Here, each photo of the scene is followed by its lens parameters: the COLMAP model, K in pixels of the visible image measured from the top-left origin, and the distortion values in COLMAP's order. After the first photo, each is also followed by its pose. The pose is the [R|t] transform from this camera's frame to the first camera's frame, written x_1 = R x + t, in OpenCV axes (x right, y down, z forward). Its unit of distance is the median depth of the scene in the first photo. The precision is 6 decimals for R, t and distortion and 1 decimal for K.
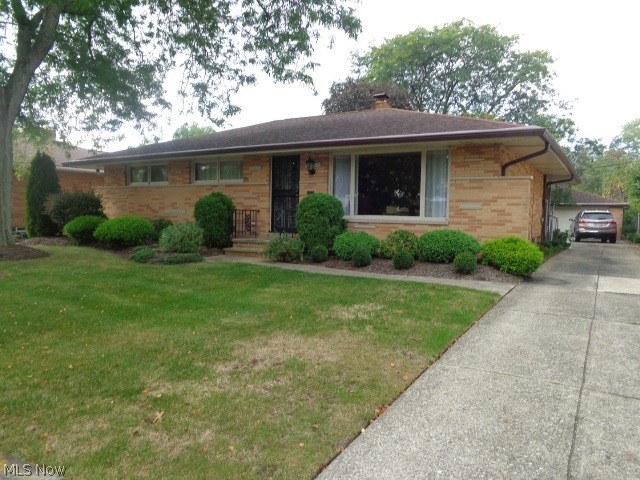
lens RADIAL K [[478.0, 0, 321.0], [0, 478.0, 239.2], [0, 0, 1]] dist [-0.007041, 0.003091]
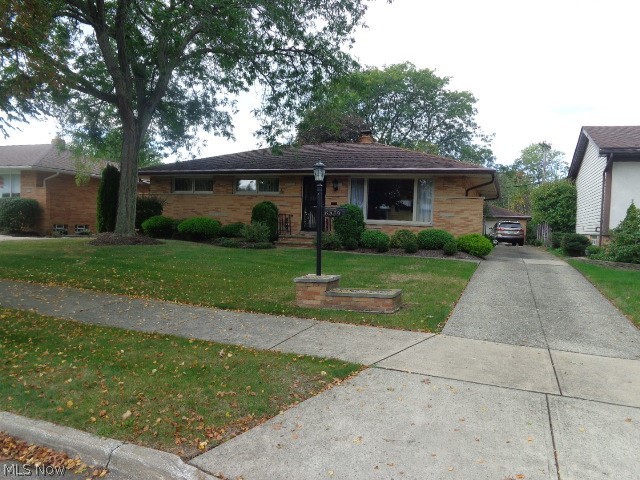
lens RADIAL K [[478.0, 0, 321.0], [0, 478.0, 239.2], [0, 0, 1]] dist [-0.007041, 0.003091]
pose [[0.985512, 0.013637, 0.169055, -0.237184], [-0.010727, 0.999778, -0.018114, 0.028830], [-0.169265, 0.016038, 0.985440, -0.315514]]
